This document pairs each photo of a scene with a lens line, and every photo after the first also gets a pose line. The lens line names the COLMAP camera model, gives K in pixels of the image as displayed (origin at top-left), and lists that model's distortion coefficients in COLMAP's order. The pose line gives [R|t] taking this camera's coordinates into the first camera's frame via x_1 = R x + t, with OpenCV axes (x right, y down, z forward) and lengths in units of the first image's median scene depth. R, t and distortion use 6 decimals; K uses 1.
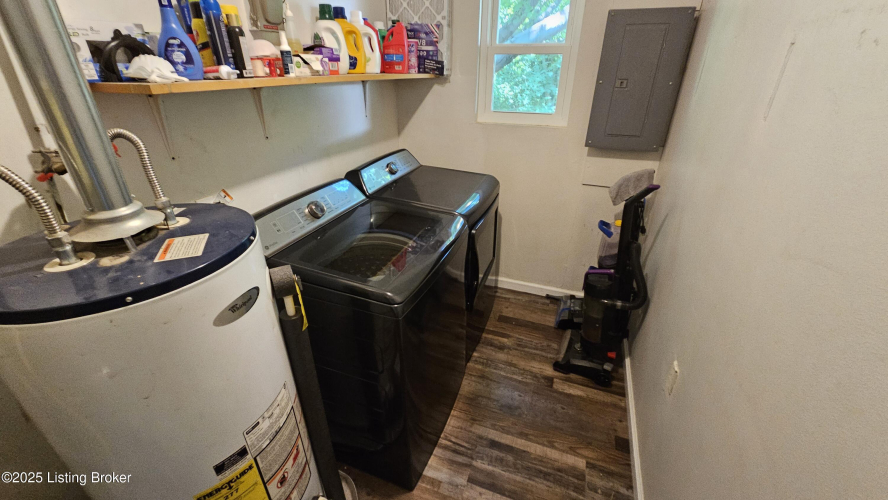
lens RADIAL K [[364.9, 0, 444.2], [0, 364.9, 247.3], [0, 0, 1]] dist [0.002914, -0.000298]
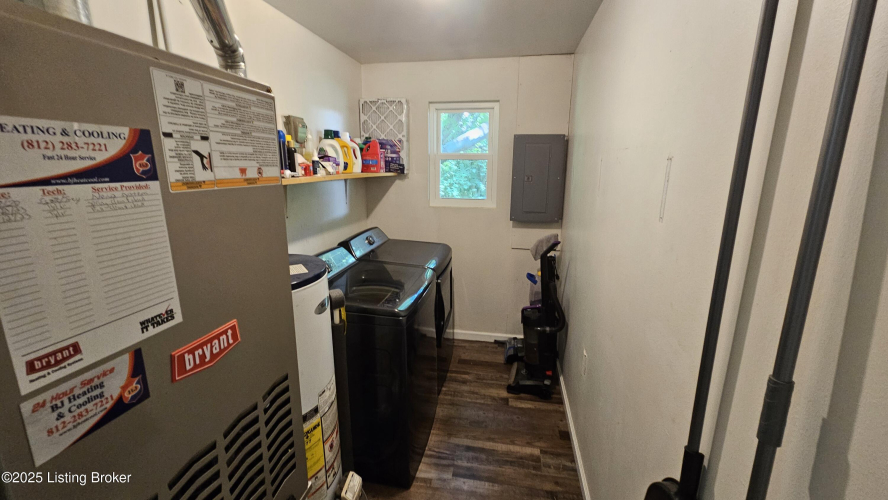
lens RADIAL K [[364.9, 0, 445.5], [0, 364.9, 247.9], [0, 0, 1]] dist [0.002914, -0.000298]
pose [[0.983137, -0.040389, 0.178357, -0.119163], [0.080735, 0.970974, -0.225147, 0.129893], [-0.164086, 0.235750, 0.957861, -0.295036]]
